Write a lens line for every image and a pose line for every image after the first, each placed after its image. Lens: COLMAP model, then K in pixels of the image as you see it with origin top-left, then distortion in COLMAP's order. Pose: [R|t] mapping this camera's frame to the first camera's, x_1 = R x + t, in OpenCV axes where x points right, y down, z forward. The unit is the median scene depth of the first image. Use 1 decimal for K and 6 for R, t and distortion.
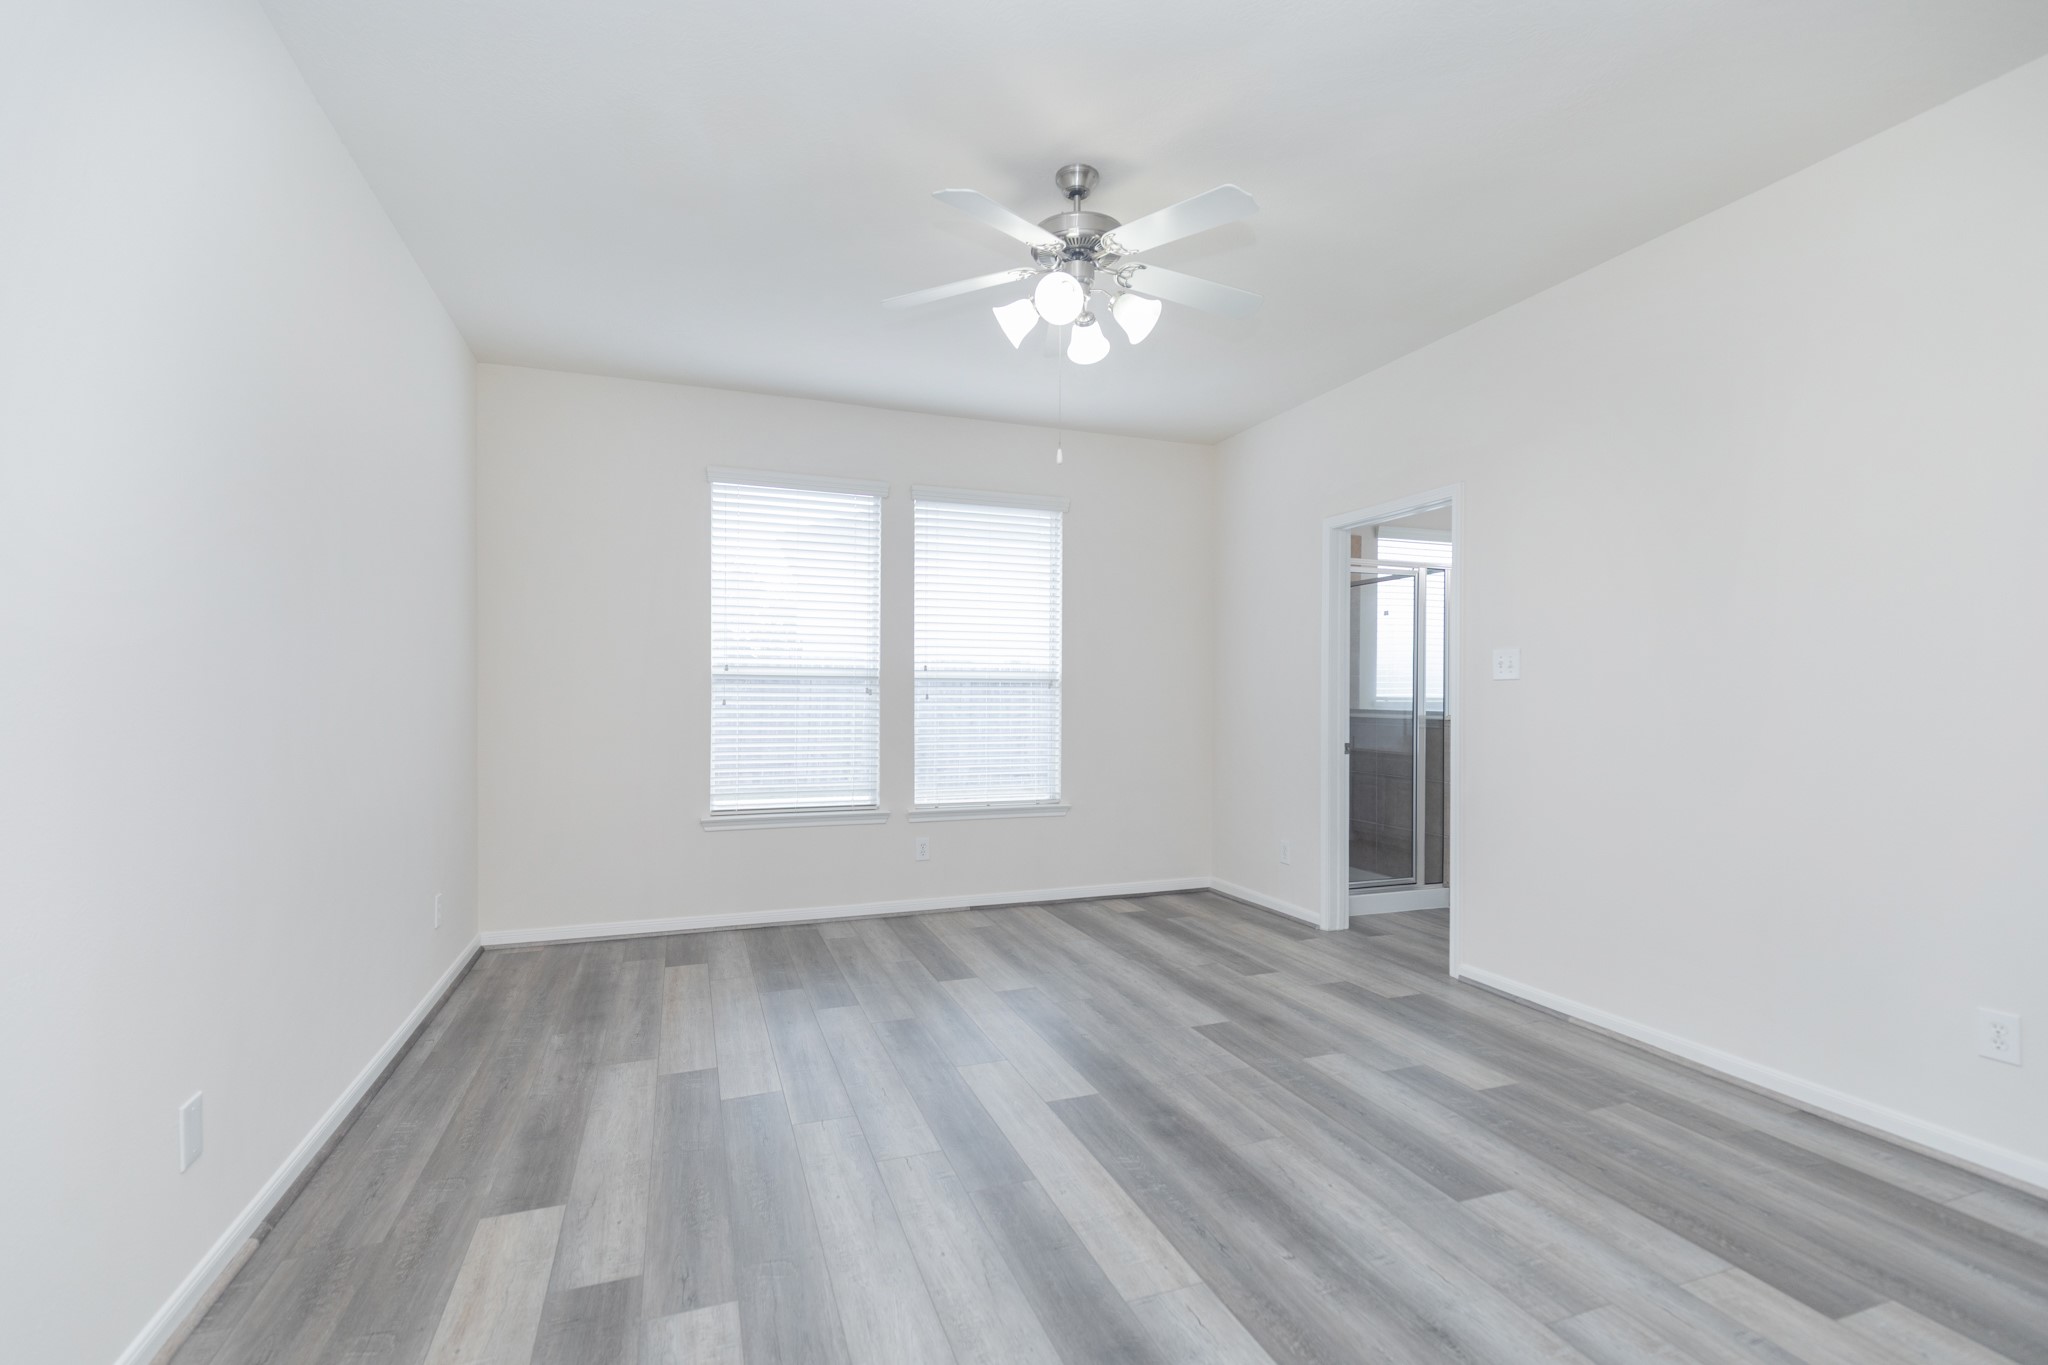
lens RADIAL K [[925.0, 0, 1034.6], [0, 925.0, 693.1], [0, 0, 1]] dist [0.009308, 0.000517]
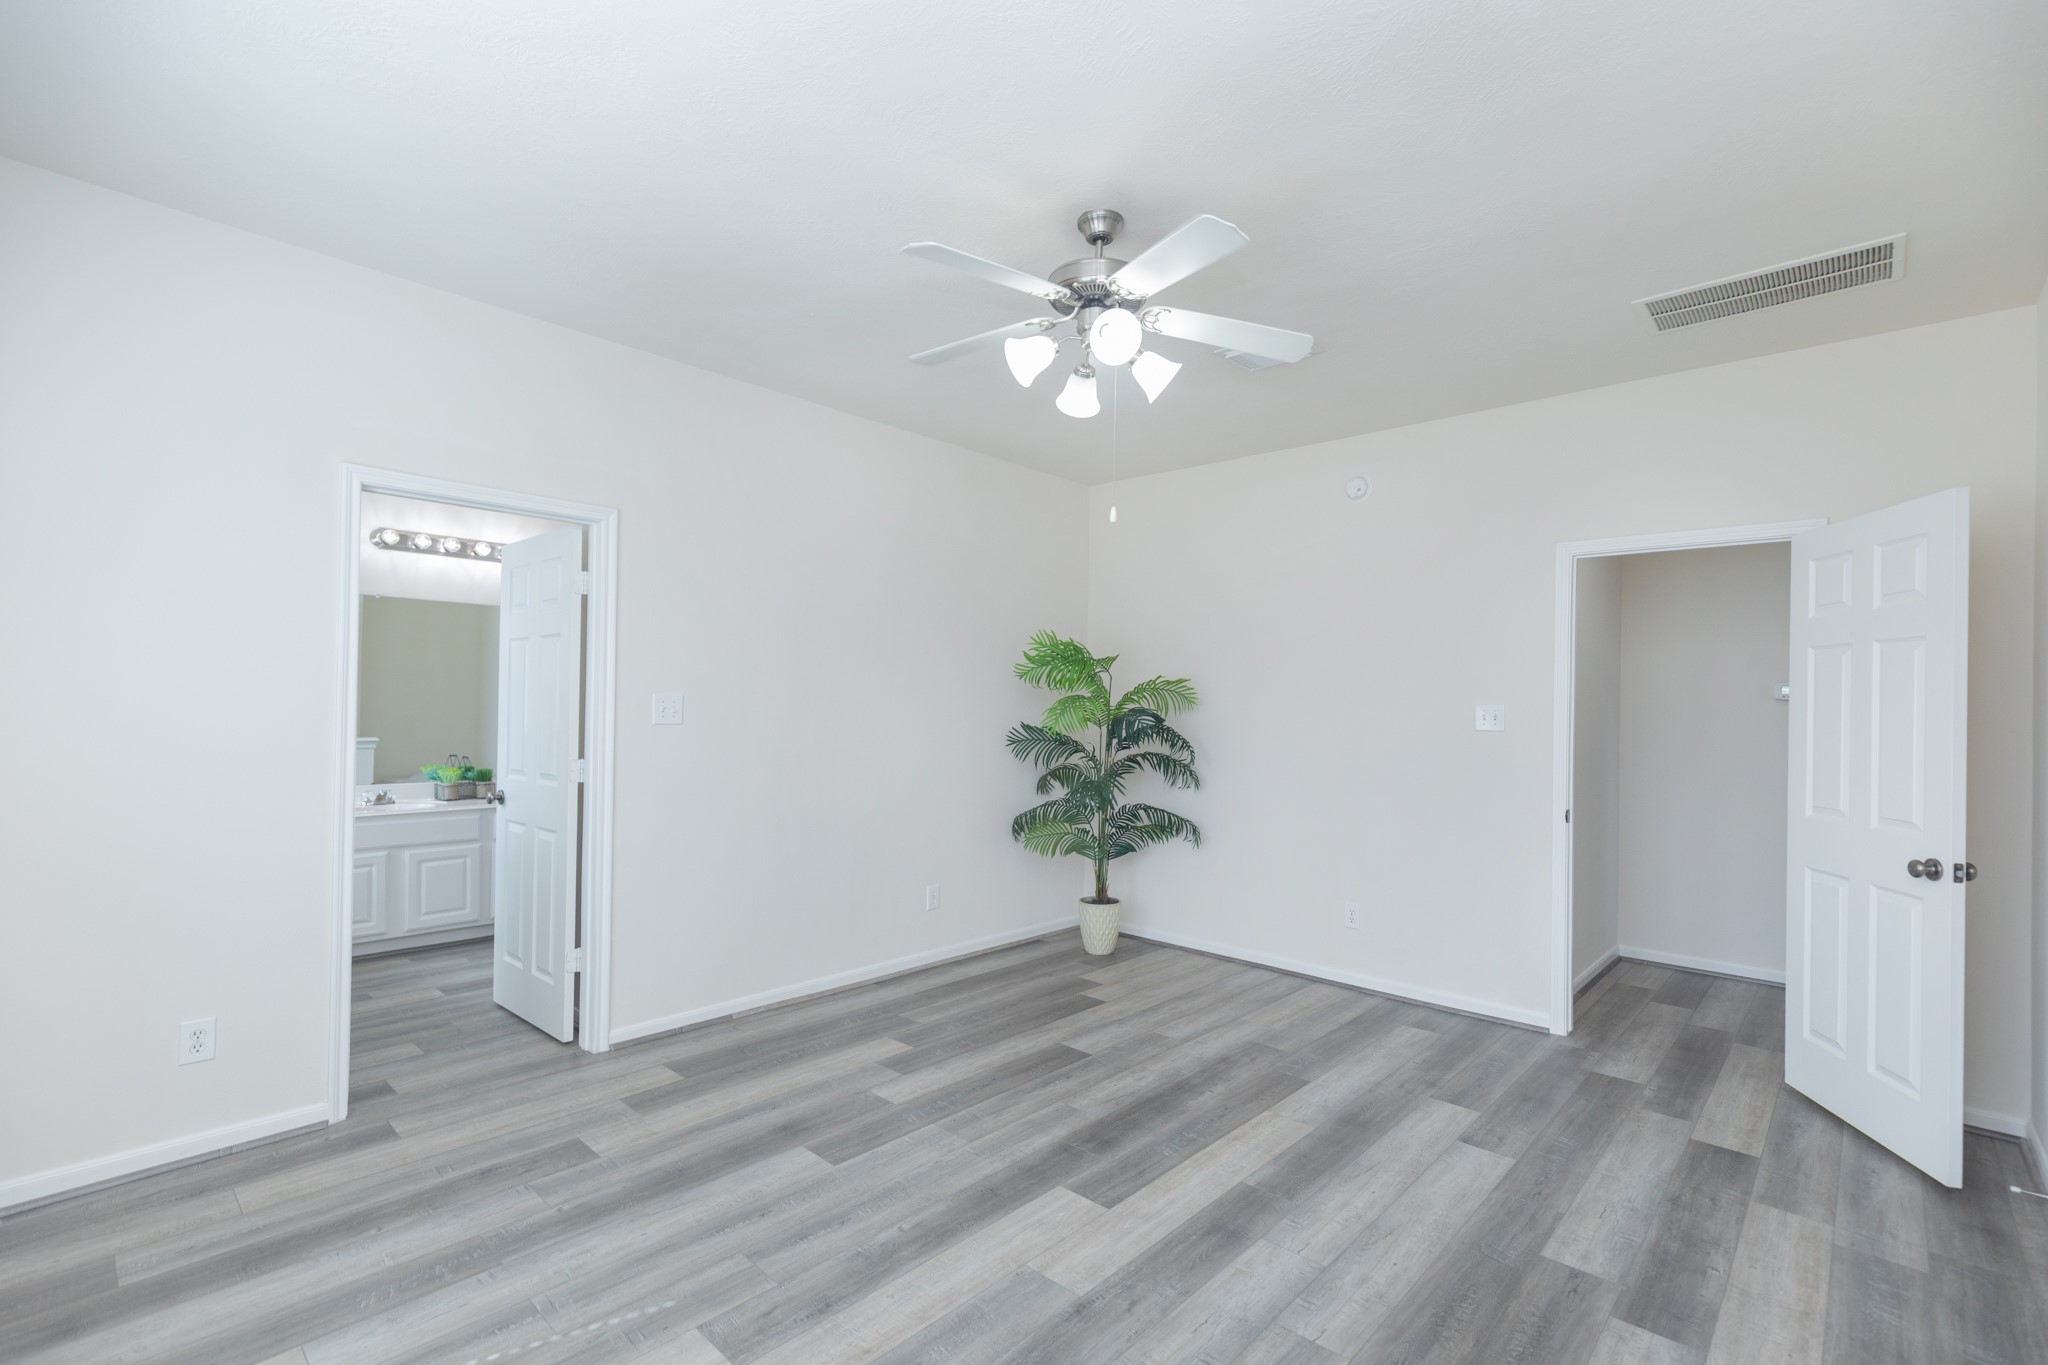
lens RADIAL K [[925.0, 0, 1035.8], [0, 925.0, 690.4], [0, 0, 1]] dist [0.009308, 0.000517]
pose [[-0.454944, 0.004731, 0.890507, -0.786474], [-0.021516, 0.999636, -0.016303, -0.053693], [-0.890260, -0.026577, -0.454676, 1.523918]]
